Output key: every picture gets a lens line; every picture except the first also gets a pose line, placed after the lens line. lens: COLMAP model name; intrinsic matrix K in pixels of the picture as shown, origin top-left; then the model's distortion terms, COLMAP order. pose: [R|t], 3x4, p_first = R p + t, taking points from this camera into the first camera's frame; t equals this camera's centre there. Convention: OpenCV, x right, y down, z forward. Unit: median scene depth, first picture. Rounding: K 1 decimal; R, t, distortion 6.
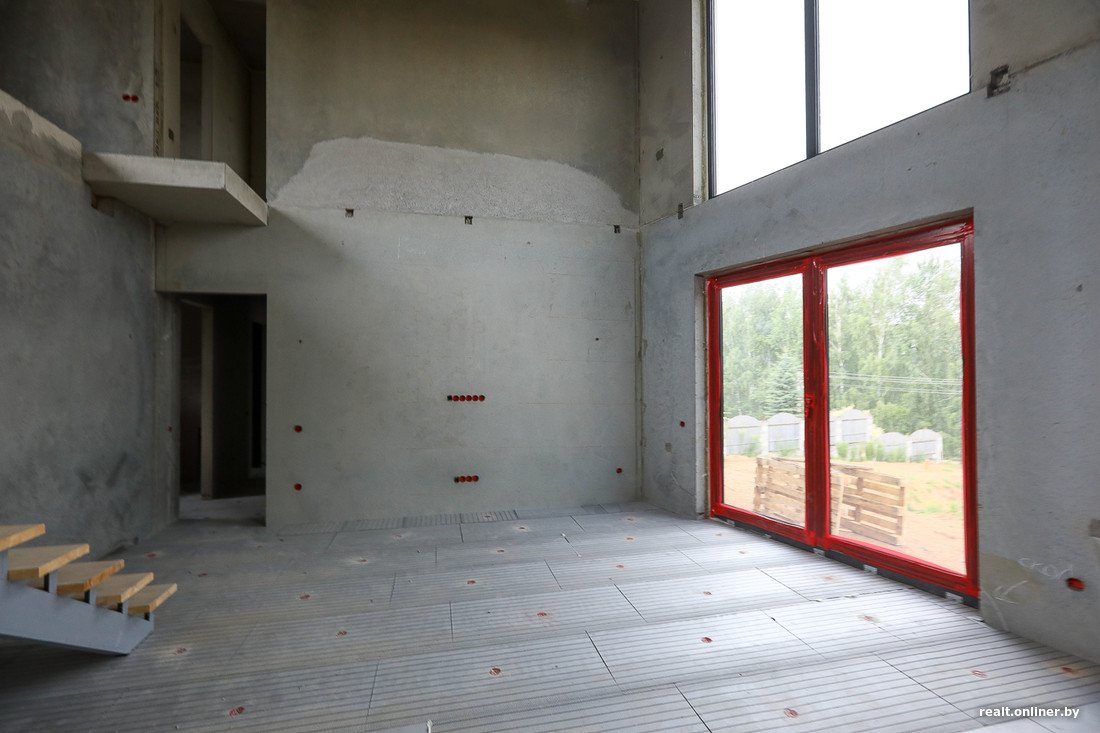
lens RADIAL K [[499.9, 0, 550.0], [0, 499.9, 366.5], [0, 0, 1]] dist [-0.003974, 0.000228]
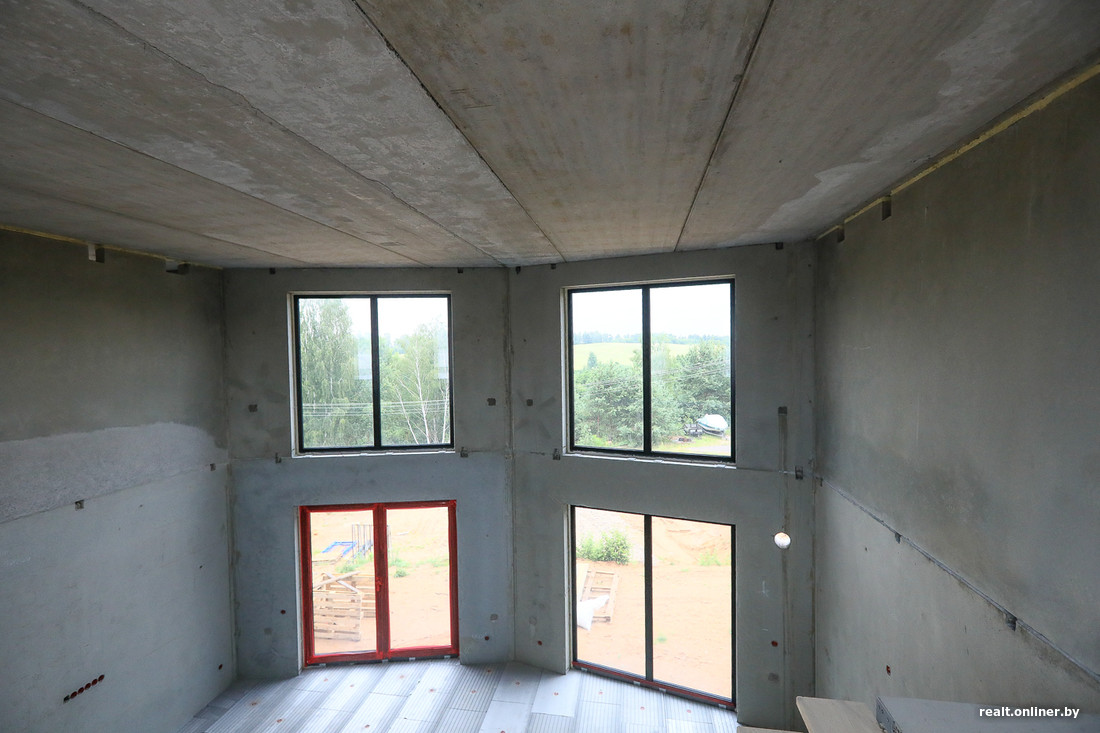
lens RADIAL K [[499.9, 0, 550.0], [0, 499.9, 366.5], [0, 0, 1]] dist [-0.003974, 0.000228]
pose [[0.383845, -0.021387, 0.923150, -0.725528], [-0.001797, 0.999713, 0.023908, -0.609035], [-0.923396, -0.010836, 0.383696, -0.214086]]
